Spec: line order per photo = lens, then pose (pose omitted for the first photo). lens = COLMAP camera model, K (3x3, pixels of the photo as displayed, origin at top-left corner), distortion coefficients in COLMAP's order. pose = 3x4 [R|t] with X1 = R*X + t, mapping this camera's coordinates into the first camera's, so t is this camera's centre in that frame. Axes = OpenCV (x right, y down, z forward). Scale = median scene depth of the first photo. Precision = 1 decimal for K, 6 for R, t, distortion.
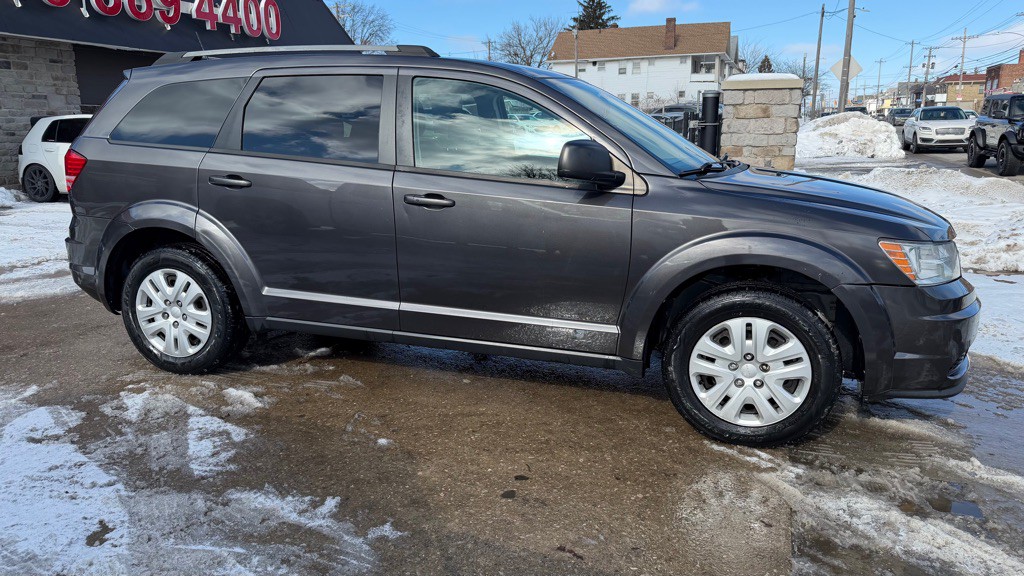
lens RADIAL K [[724.9, 0, 518.2], [0, 724.9, 303.9], [0, 0, 1]] dist [0.037831, -0.040309]
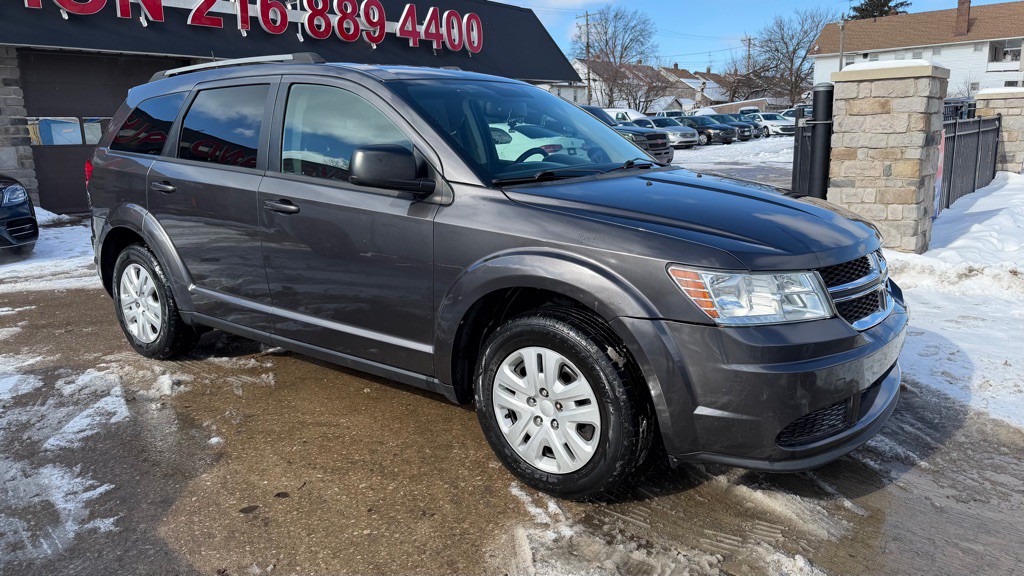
lens RADIAL K [[724.9, 0, 526.3], [0, 724.9, 310.9], [0, 0, 1]] dist [0.037831, -0.040309]
pose [[0.940513, 0.063520, -0.333767, 0.461813], [-0.062472, 0.997950, 0.013885, -0.028267], [0.333965, 0.007792, 0.942553, 0.137478]]
